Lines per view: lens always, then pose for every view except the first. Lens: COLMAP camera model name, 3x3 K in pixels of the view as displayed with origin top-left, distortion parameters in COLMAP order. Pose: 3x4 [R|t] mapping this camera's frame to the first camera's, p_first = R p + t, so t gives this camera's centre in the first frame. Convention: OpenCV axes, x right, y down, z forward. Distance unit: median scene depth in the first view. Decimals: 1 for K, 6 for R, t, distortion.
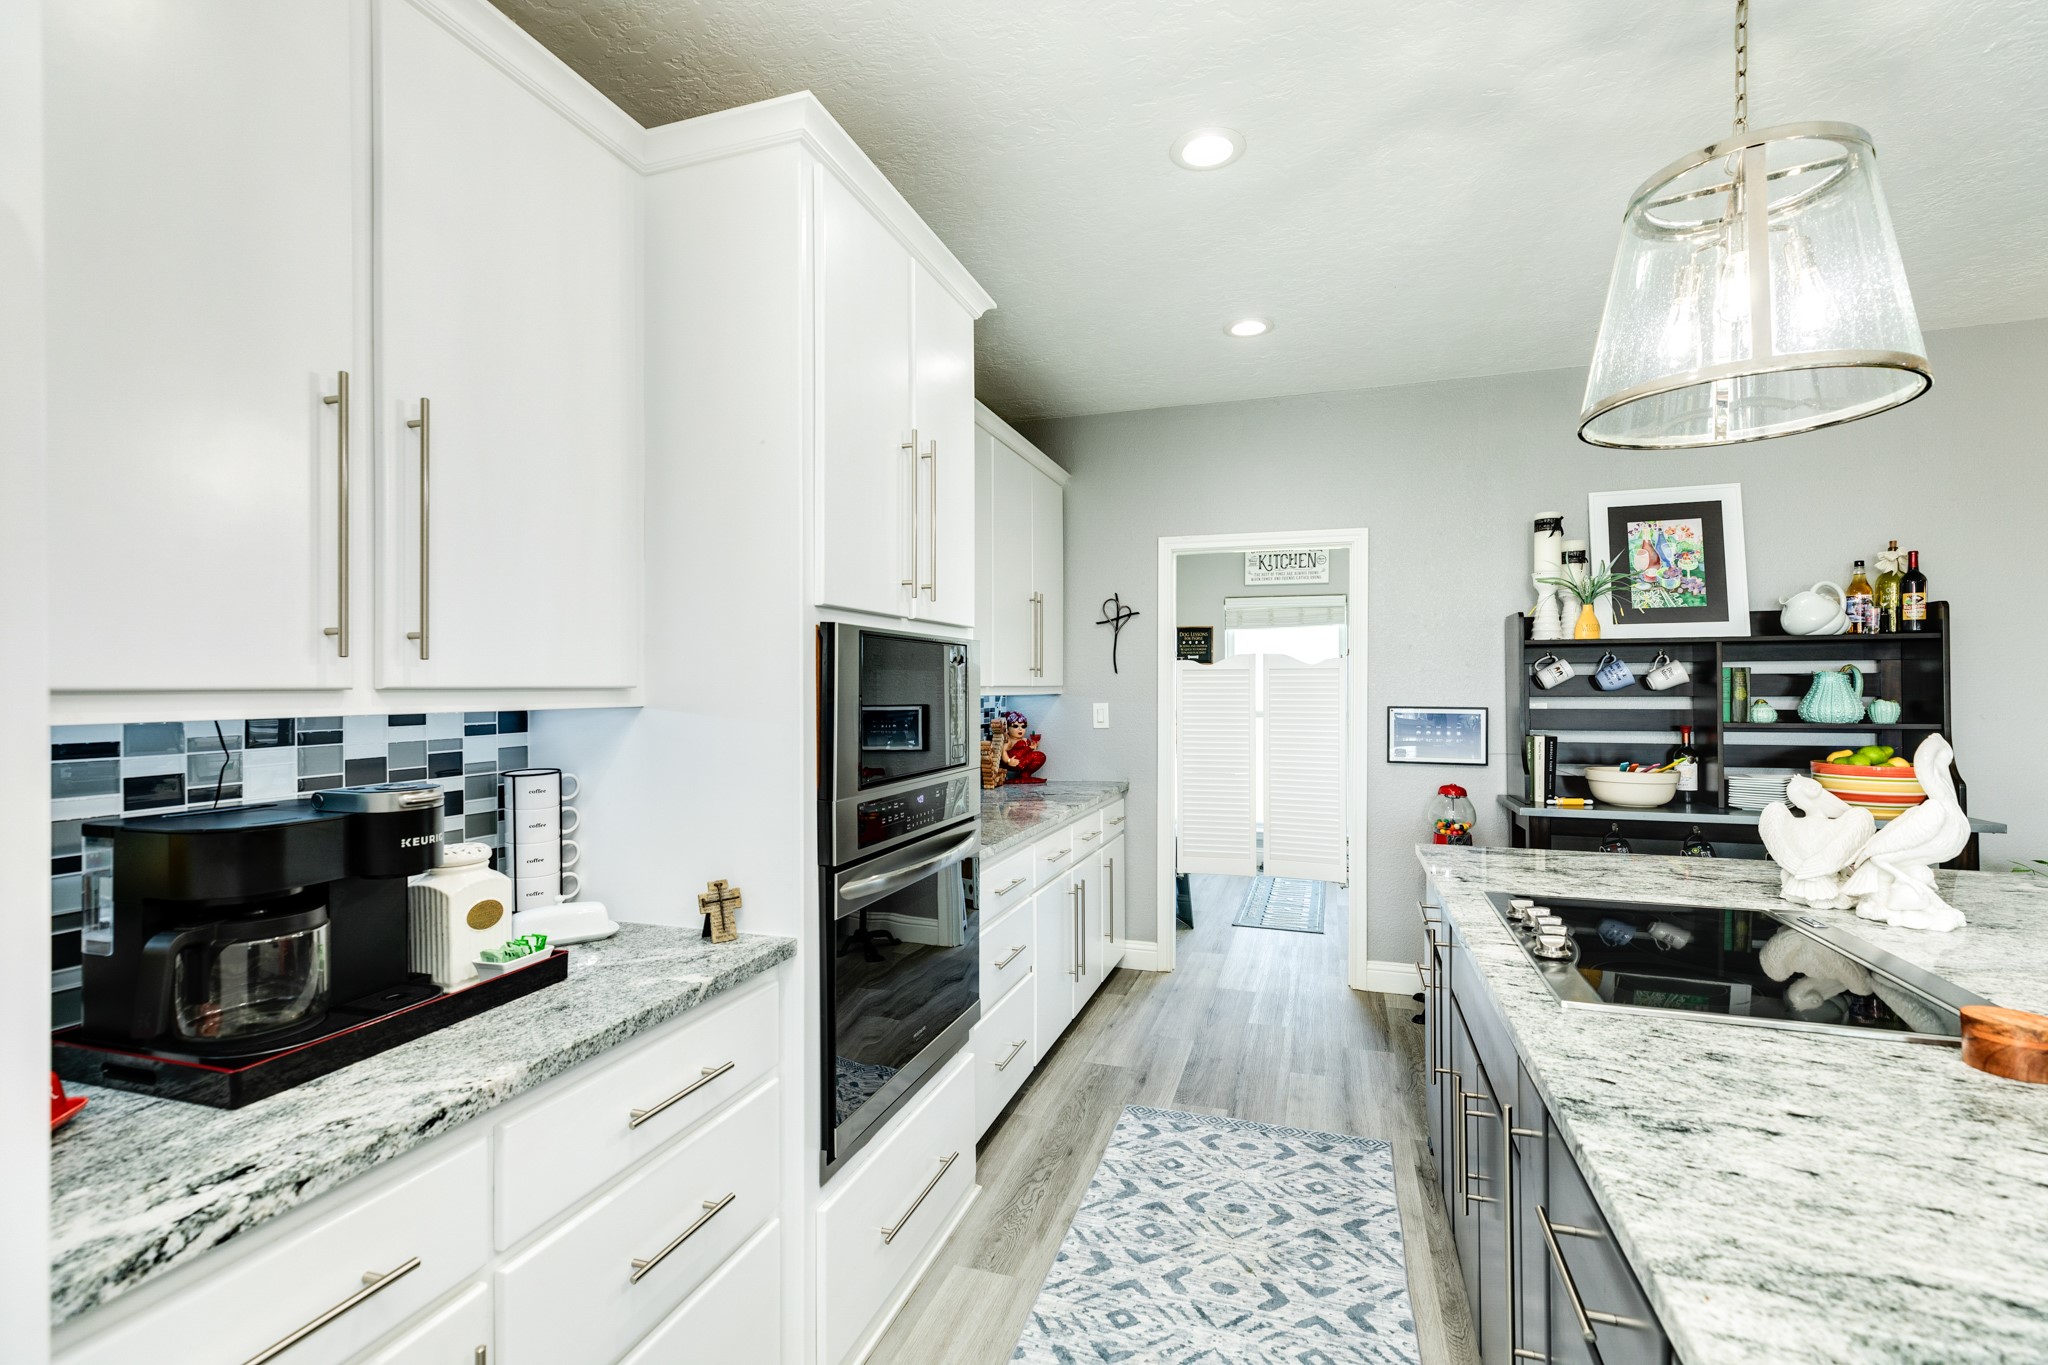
lens RADIAL K [[916.9, 0, 1018.7], [0, 916.9, 687.4], [0, 0, 1]] dist [0.002598, 0.001169]
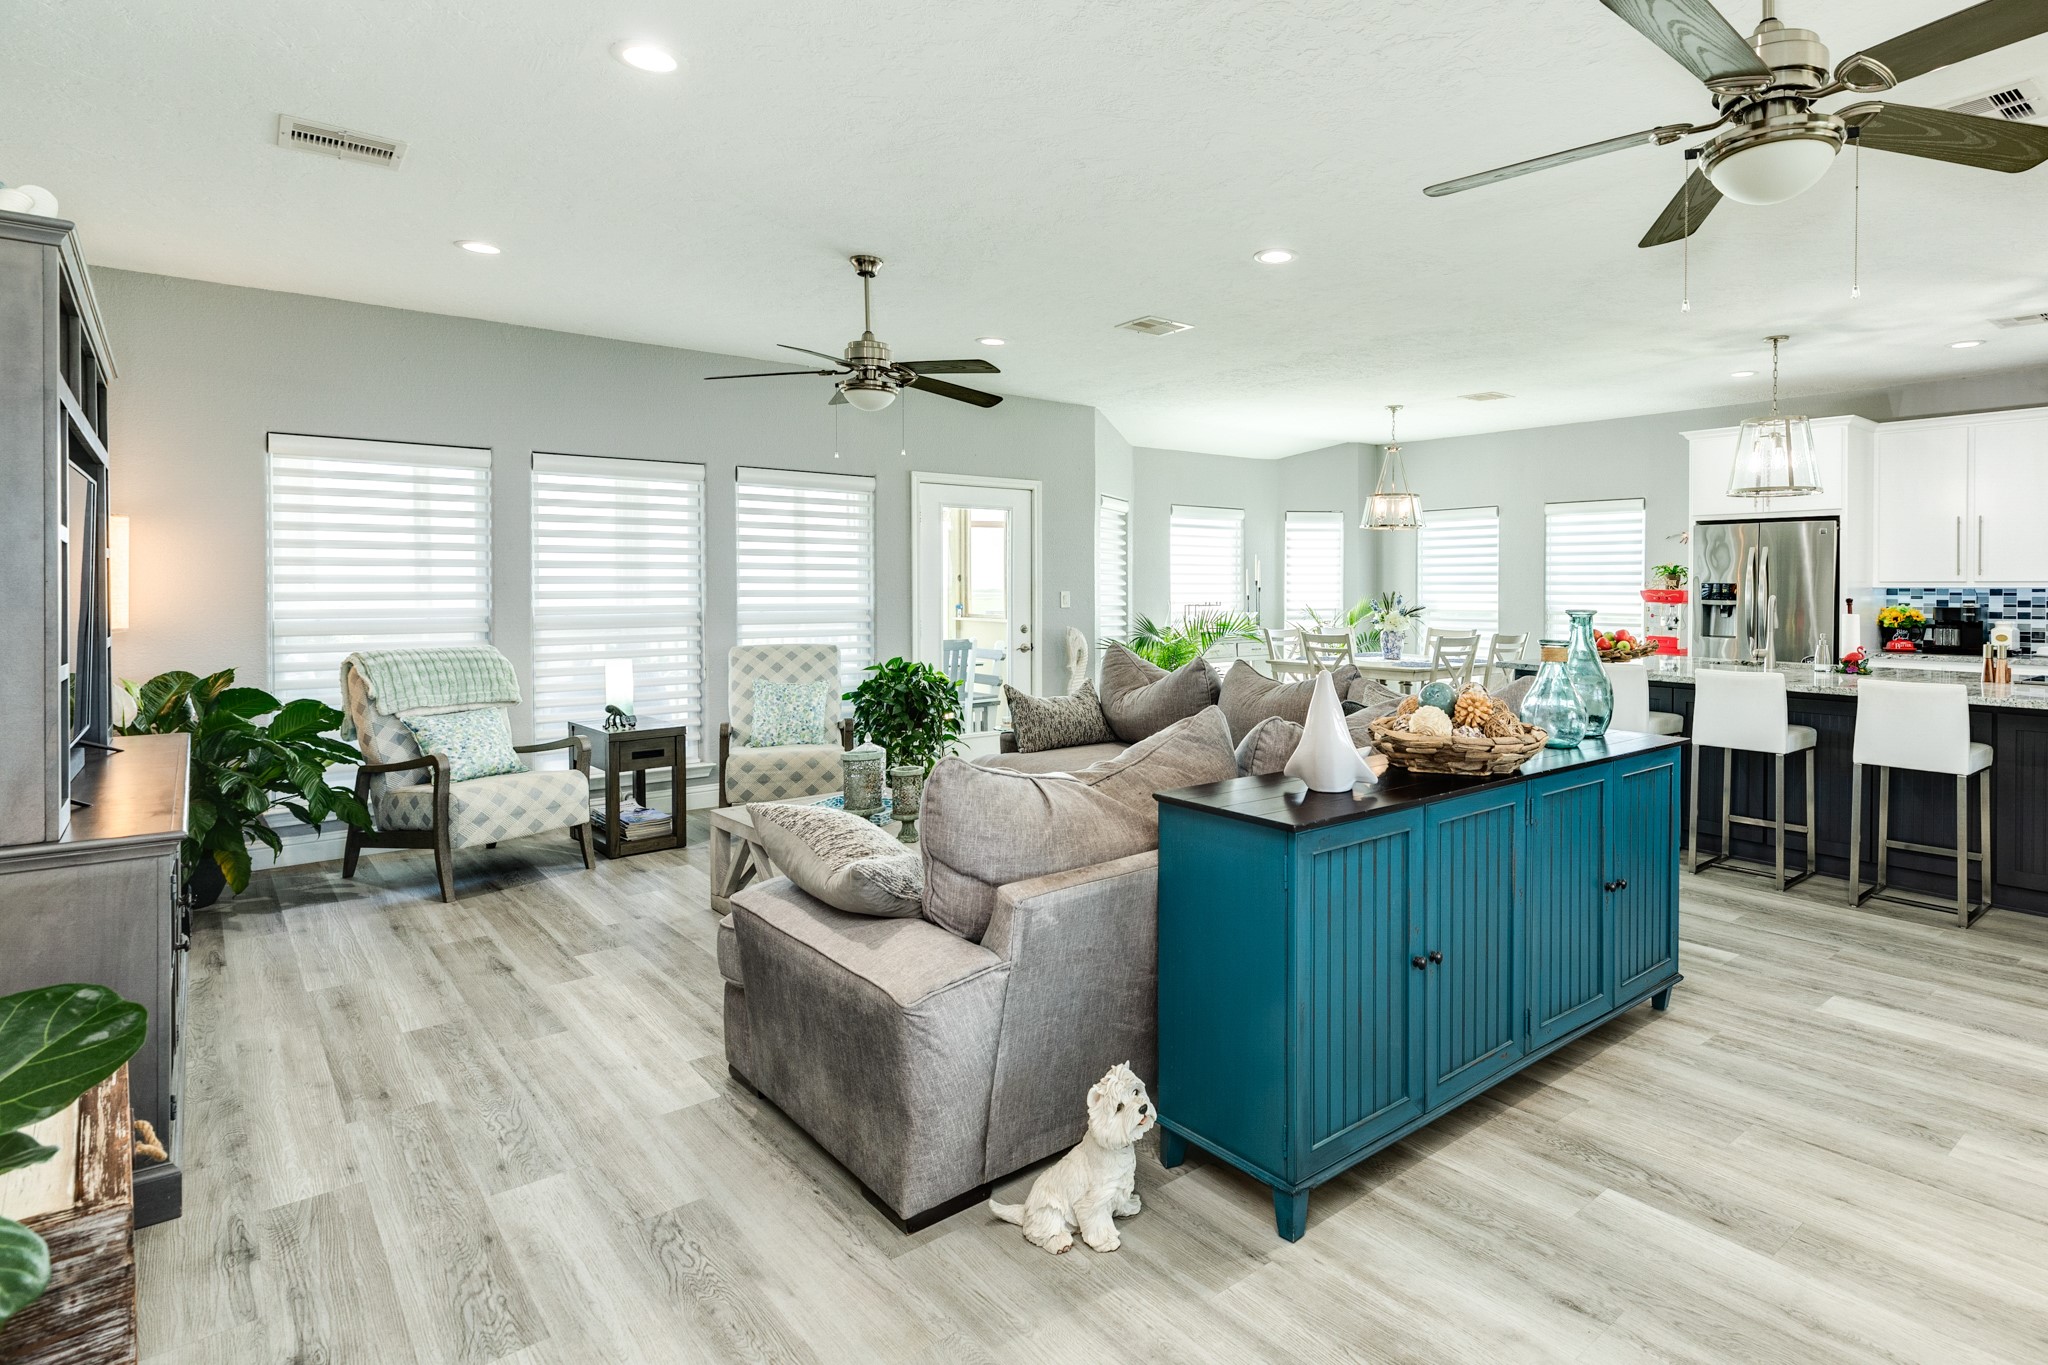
lens RADIAL K [[1100.6, 0, 1205.5], [0, 1100.6, 593.1], [0, 0, 1]] dist [0.003716, 0.002262]
pose [[-0.479426, 0.006798, -0.877556, 2.070355], [-0.002907, 0.999952, 0.009335, 0.006551], [0.877577, 0.007026, -0.479384, 0.094422]]
